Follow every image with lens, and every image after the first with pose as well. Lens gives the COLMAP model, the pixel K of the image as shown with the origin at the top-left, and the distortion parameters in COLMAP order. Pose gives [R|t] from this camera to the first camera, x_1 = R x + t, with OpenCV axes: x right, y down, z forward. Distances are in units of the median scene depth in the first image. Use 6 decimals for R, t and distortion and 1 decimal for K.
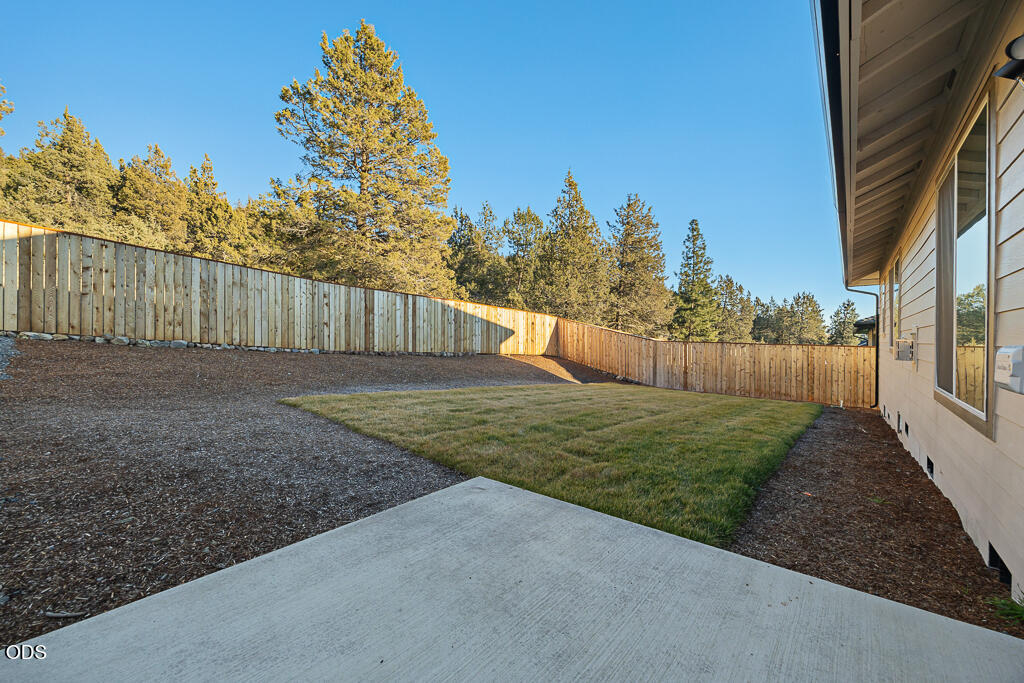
lens RADIAL K [[397.1, 0, 513.0], [0, 397.1, 330.2], [0, 0, 1]] dist [-0.000794, -0.000114]
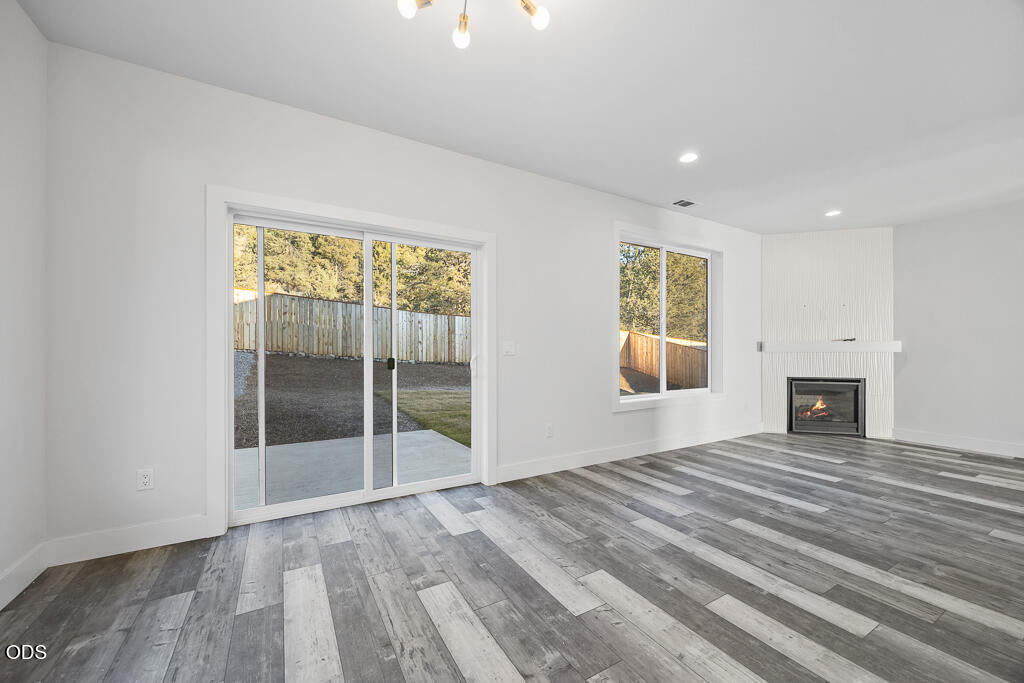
lens RADIAL K [[397.1, 0, 513.0], [0, 397.1, 330.2], [0, 0, 1]] dist [-0.000794, -0.000114]
pose [[0.946464, -0.018596, -0.322272, 0.266591], [0.009902, 0.999542, -0.028597, -0.013880], [0.322656, 0.023875, 0.946215, -0.199448]]
